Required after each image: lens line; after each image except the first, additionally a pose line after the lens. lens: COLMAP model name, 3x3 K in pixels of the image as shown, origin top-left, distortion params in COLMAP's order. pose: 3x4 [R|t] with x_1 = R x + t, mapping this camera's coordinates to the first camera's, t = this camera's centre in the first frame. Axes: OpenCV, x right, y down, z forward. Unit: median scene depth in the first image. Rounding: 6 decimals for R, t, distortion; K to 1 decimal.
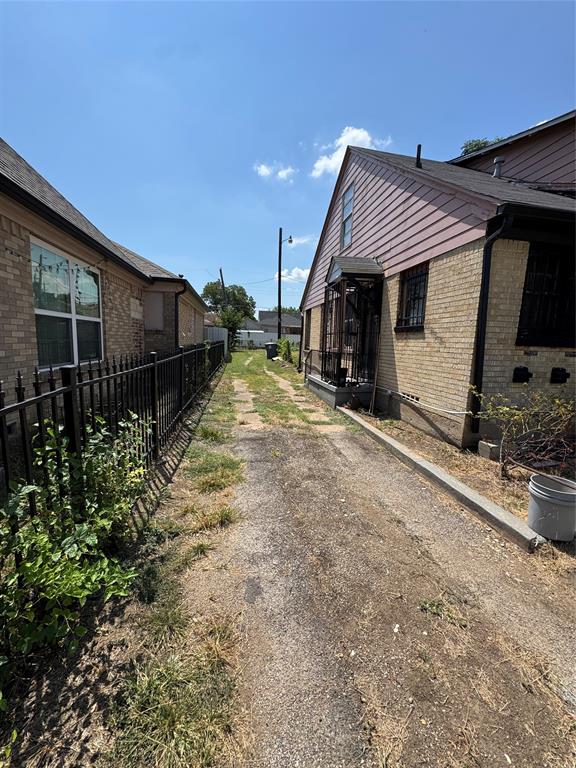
lens RADIAL K [[308.0, 0, 287.6], [0, 308.0, 385.0], [0, 0, 1]] dist [-0.005371, 0.001857]
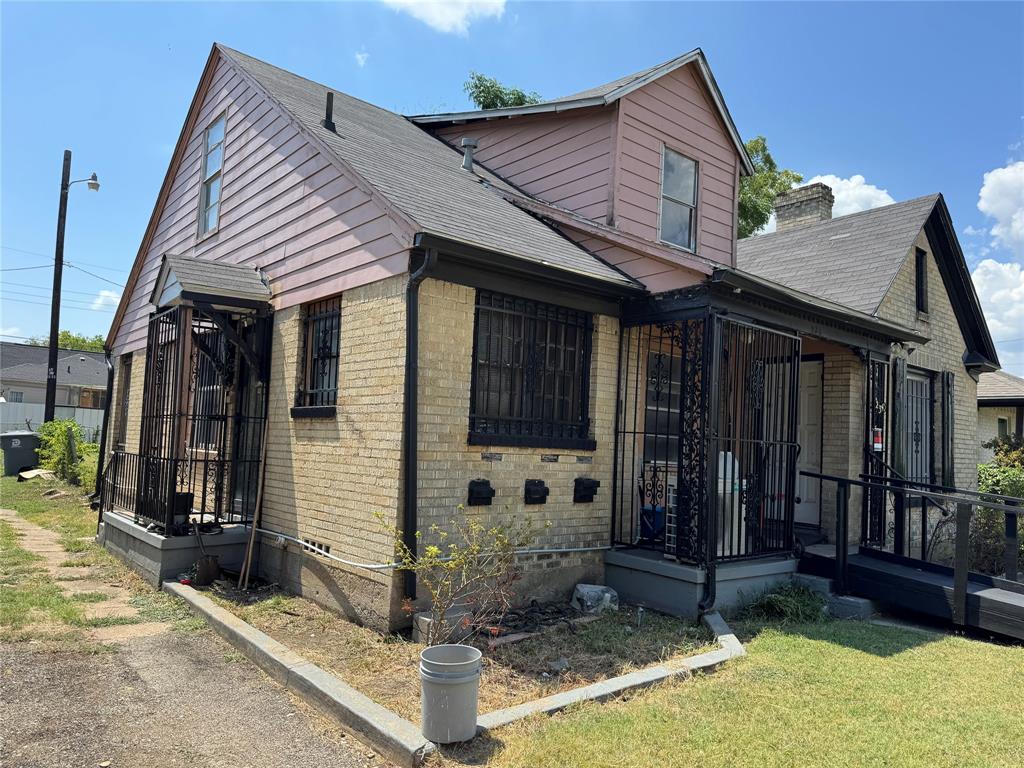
lens RADIAL K [[725.4, 0, 516.4], [0, 725.4, 386.8], [0, 0, 1]] dist [0.046558, -0.056305]
pose [[0.864255, 0.040945, 0.501386, 0.083376], [0.058268, 0.981826, -0.180619, 0.020891], [-0.499669, 0.185316, 0.846161, -0.256511]]
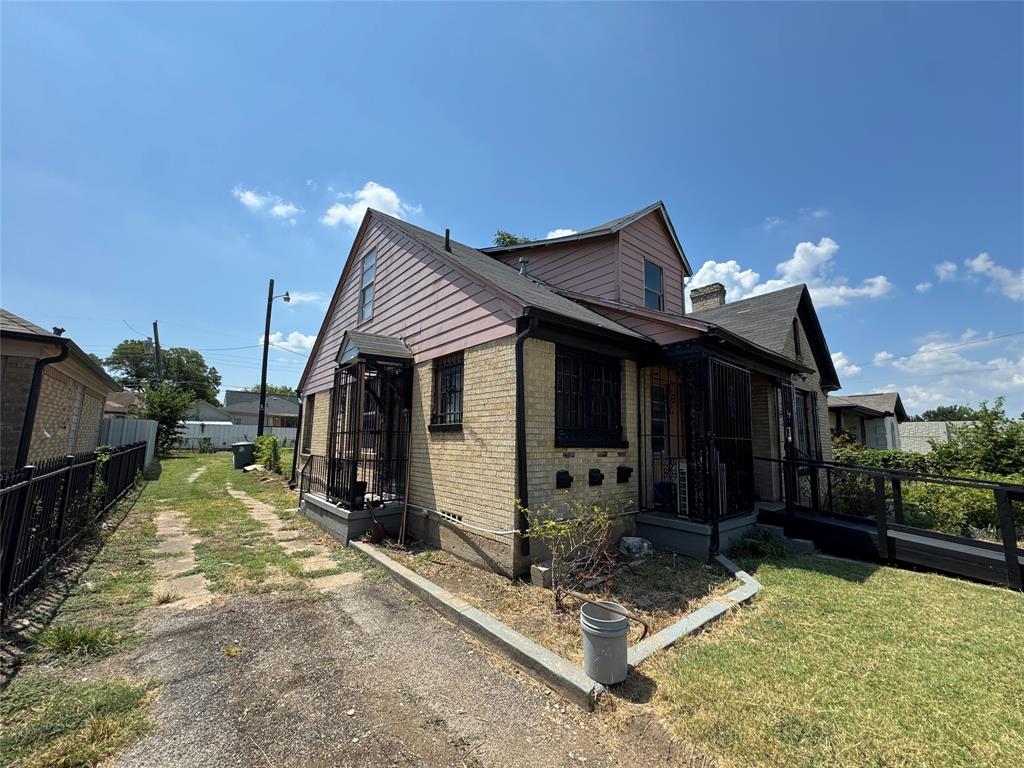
lens RADIAL K [[410.7, 0, 514.9], [0, 410.7, 384.5], [0, 0, 1]] dist [-0.005371, 0.001857]
pose [[0.865784, 0.045407, 0.498353, 0.013906], [0.085239, 0.967939, -0.236279, -0.026720], [-0.493104, 0.247046, 0.834156, -0.013133]]
